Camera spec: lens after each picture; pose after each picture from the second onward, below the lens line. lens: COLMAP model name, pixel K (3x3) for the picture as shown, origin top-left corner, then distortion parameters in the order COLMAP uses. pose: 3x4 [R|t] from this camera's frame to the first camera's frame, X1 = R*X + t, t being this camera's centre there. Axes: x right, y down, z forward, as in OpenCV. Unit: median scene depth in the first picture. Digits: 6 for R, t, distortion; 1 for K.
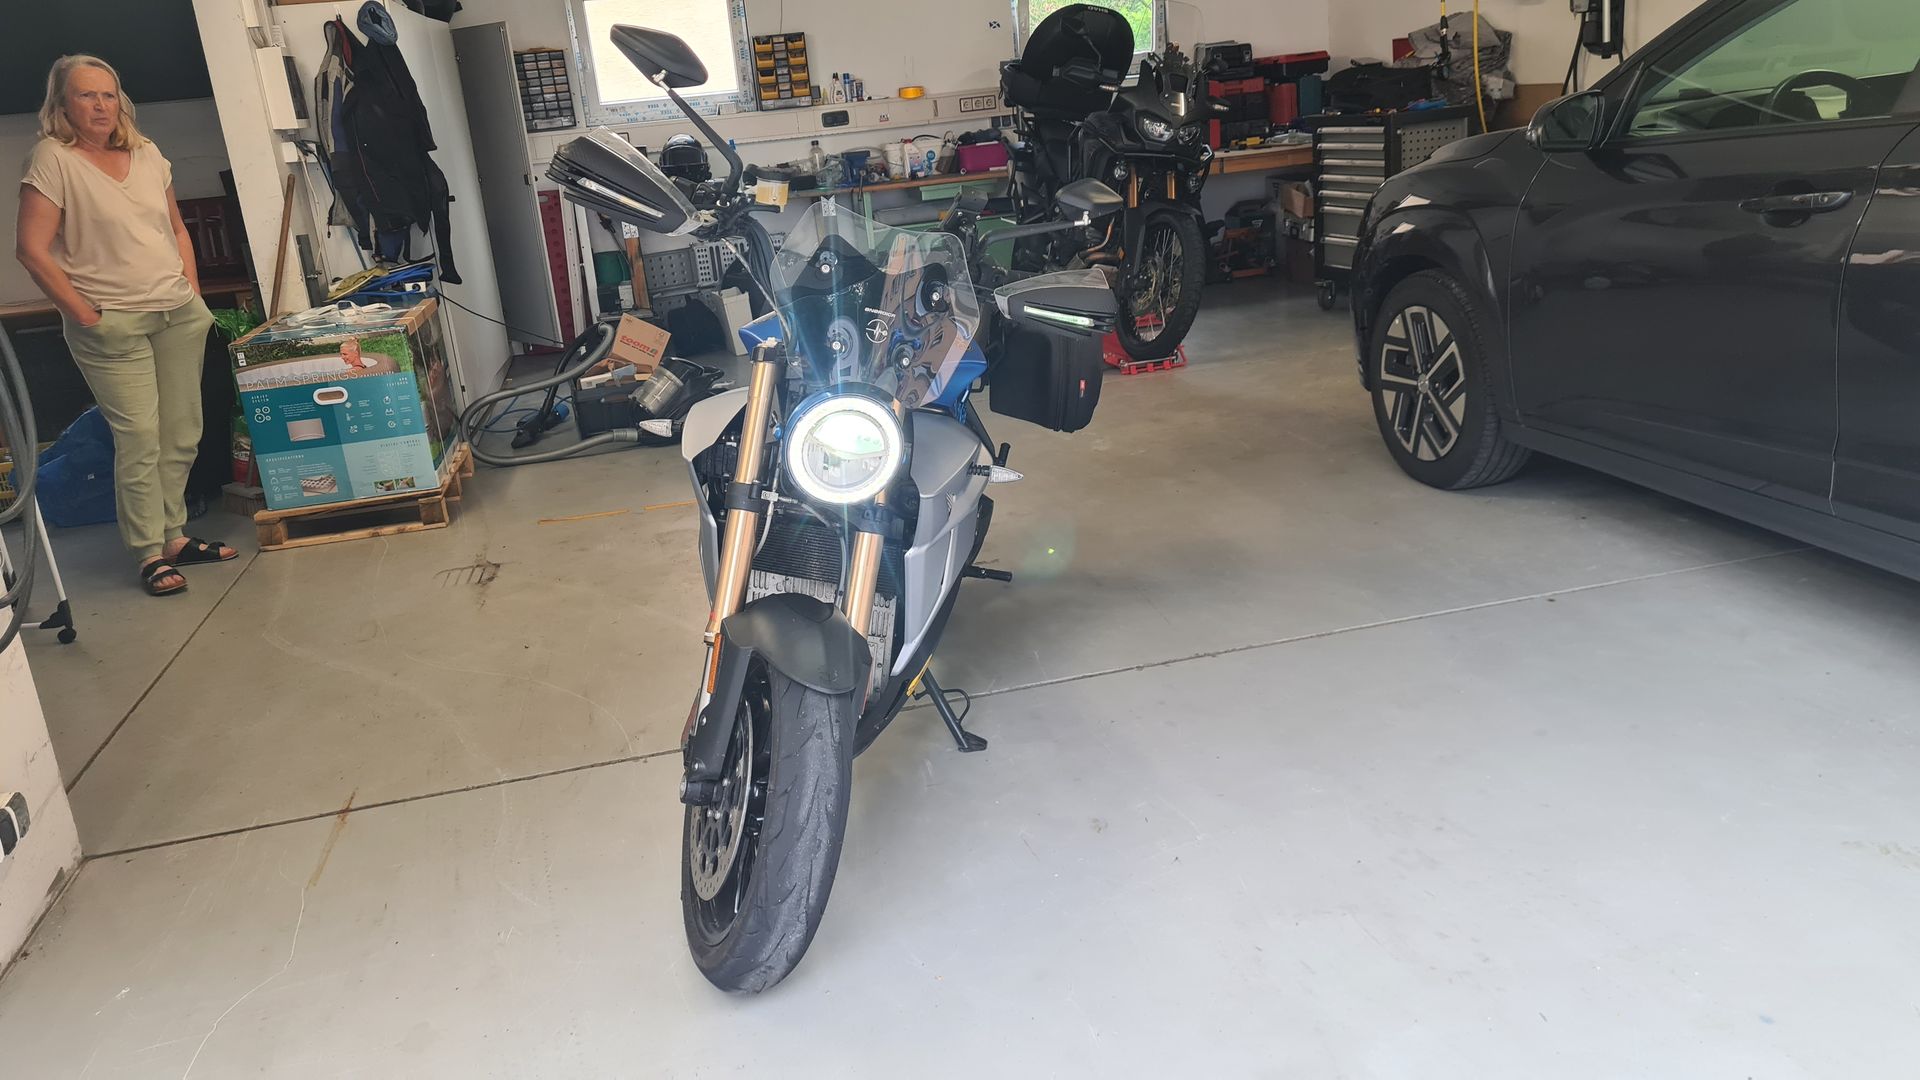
lens RADIAL K [[1456.4, 0, 971.2], [0, 1456.4, 518.3], [0, 0, 1]] dist [0.046027, 0.000467]
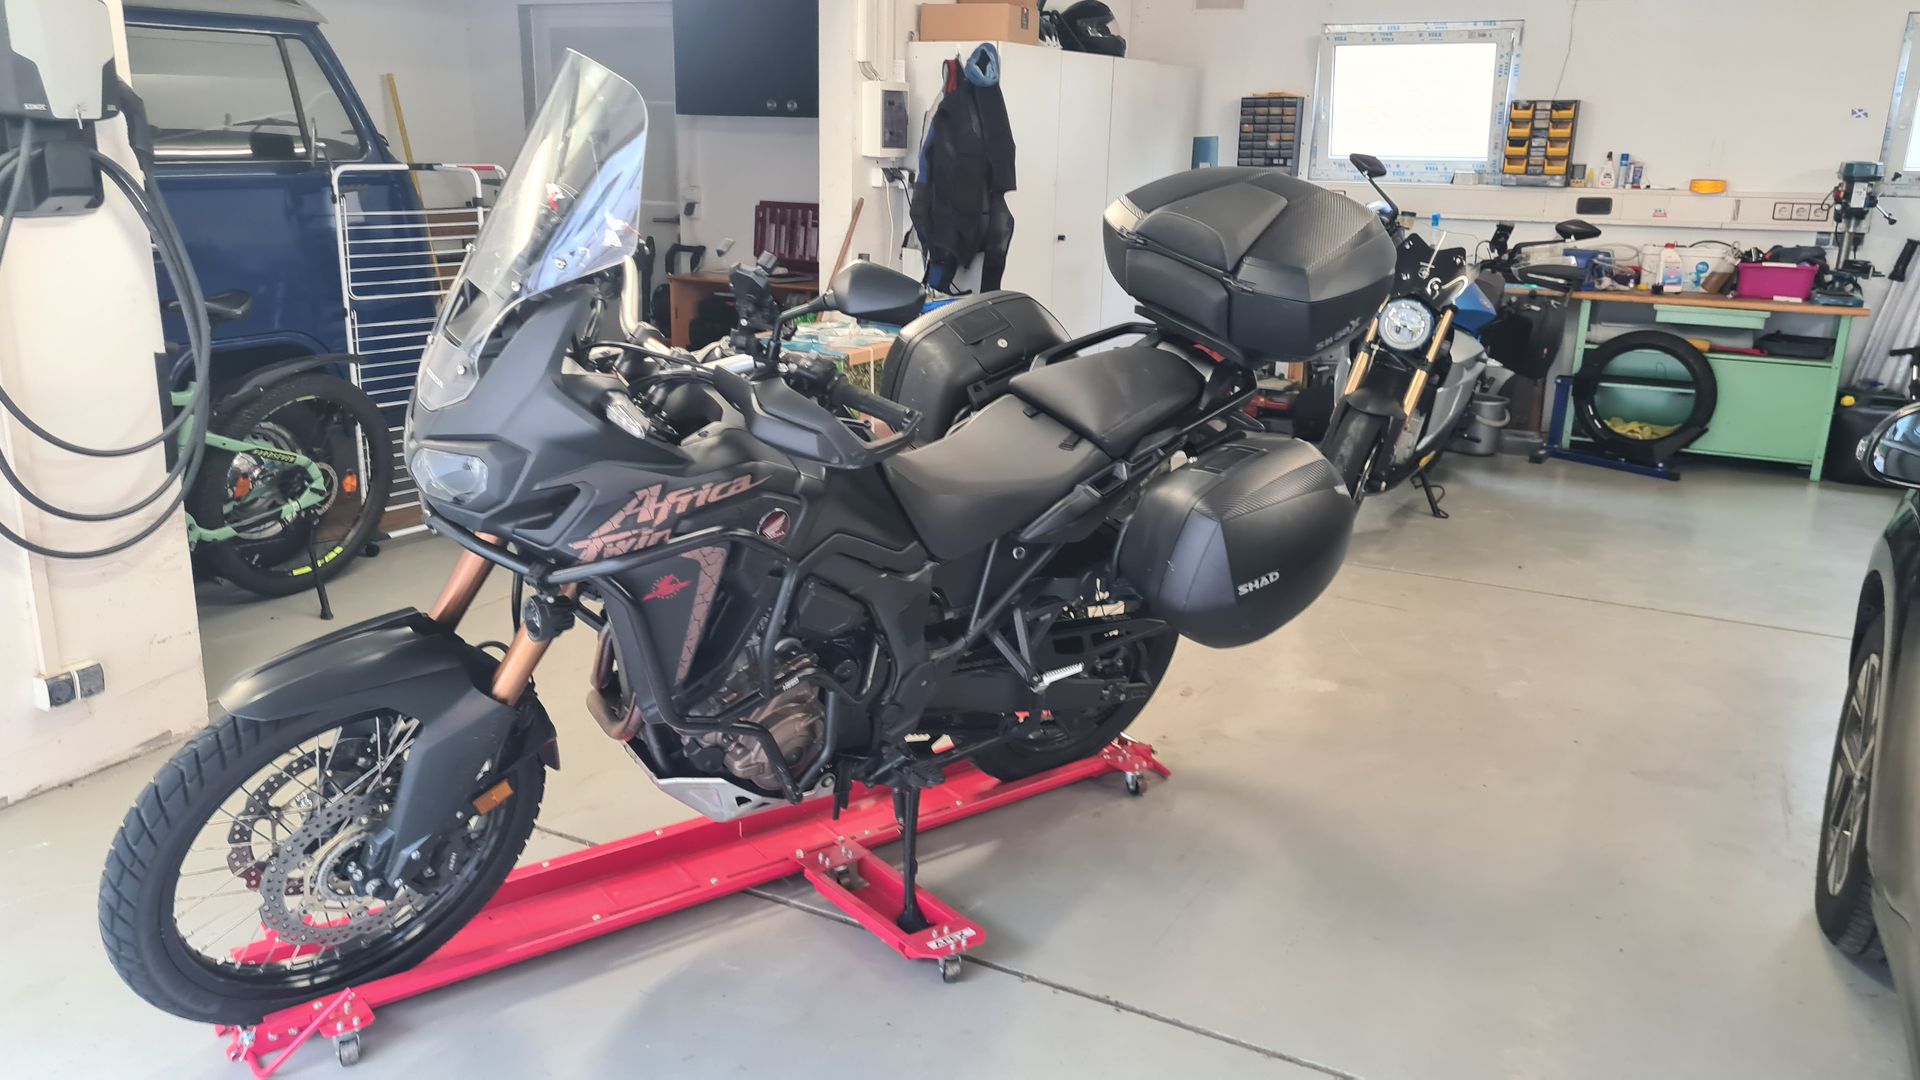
lens RADIAL K [[1471.0, 0, 960.0], [0, 1471.0, 540.0], [0, 0, 1]] dist [0.078932, -0.070769]
pose [[0.746231, 0.282294, -0.602868, 0.219164], [-0.278386, 0.954976, 0.102582, -0.085367], [0.604682, 0.091279, 0.791219, 0.140681]]
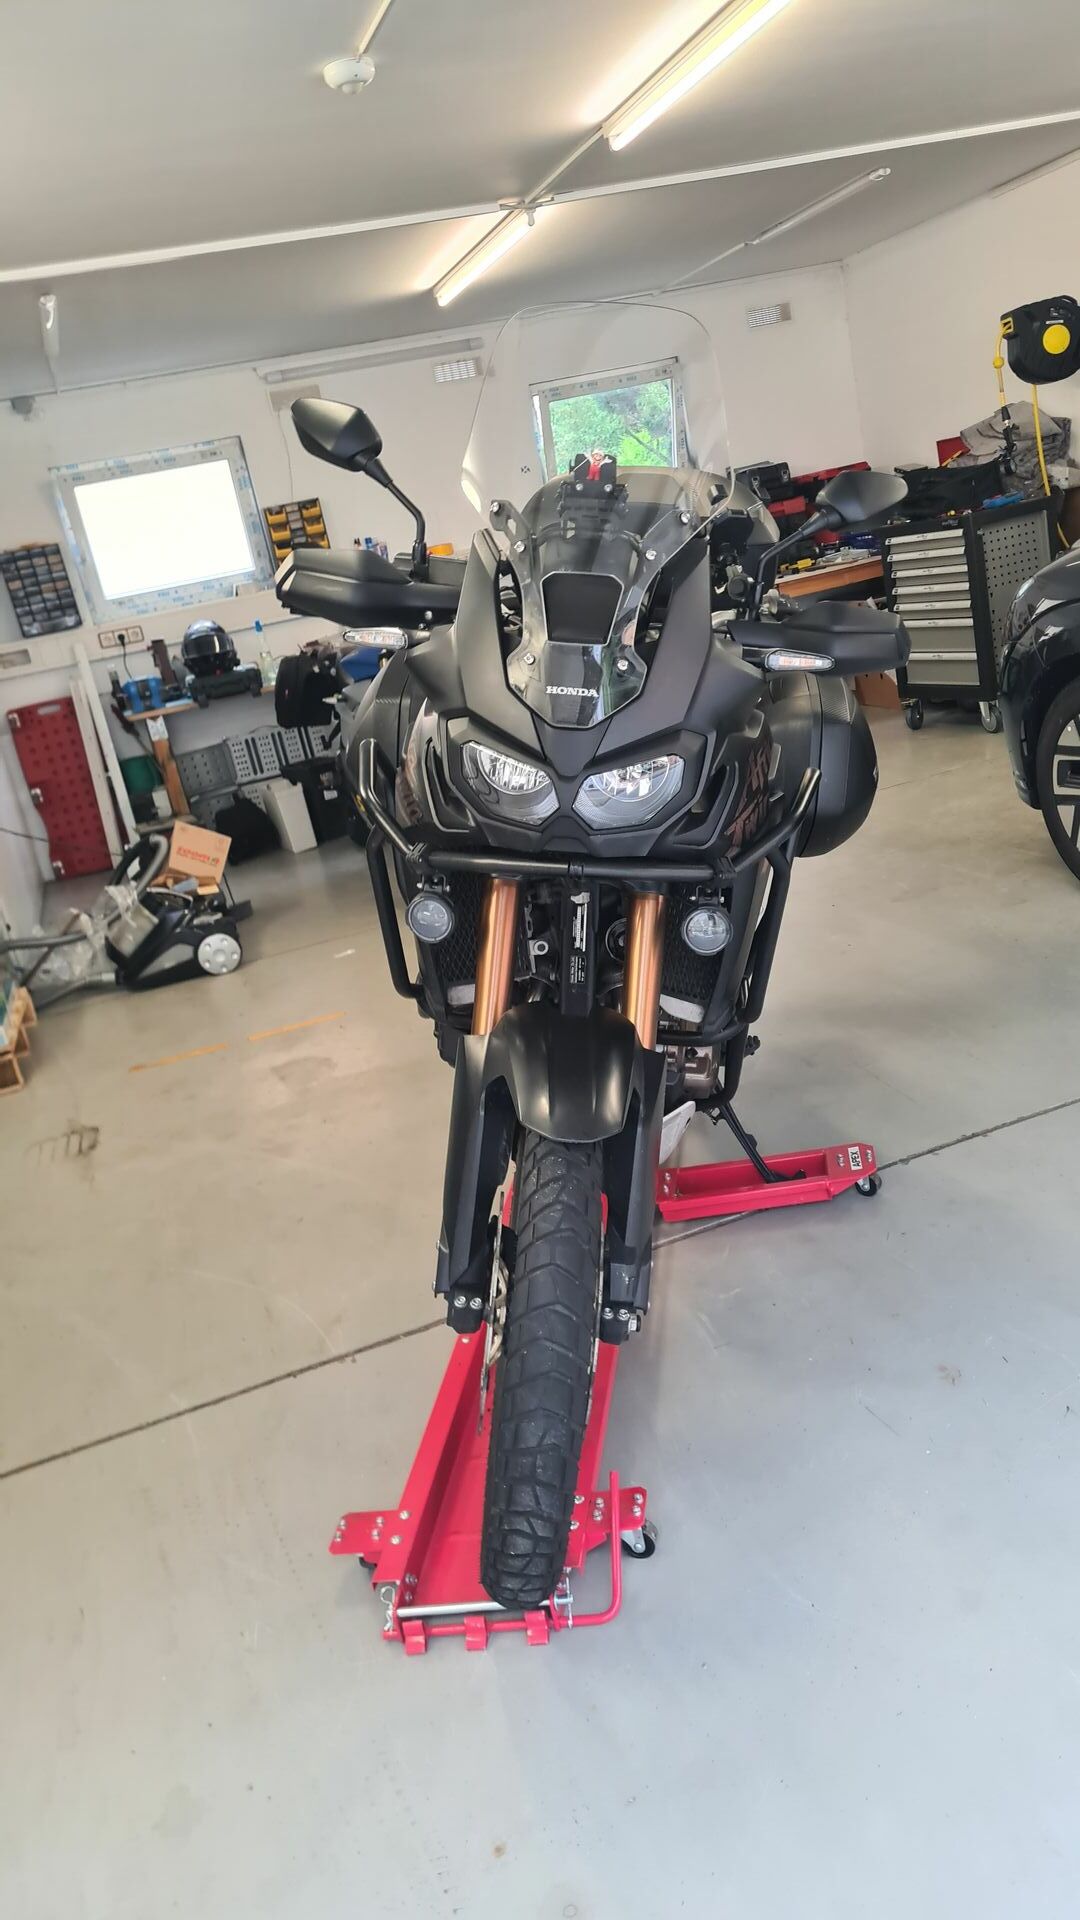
lens RADIAL K [[1471.0, 0, 582.3], [0, 1471.0, 960.8], [0, 0, 1]] dist [0.078932, -0.070769]
pose [[0.990174, -0.124408, 0.063856, -0.047740], [0.125295, 0.992069, -0.010060, -0.012141], [-0.062098, 0.017962, 0.997908, 0.062895]]
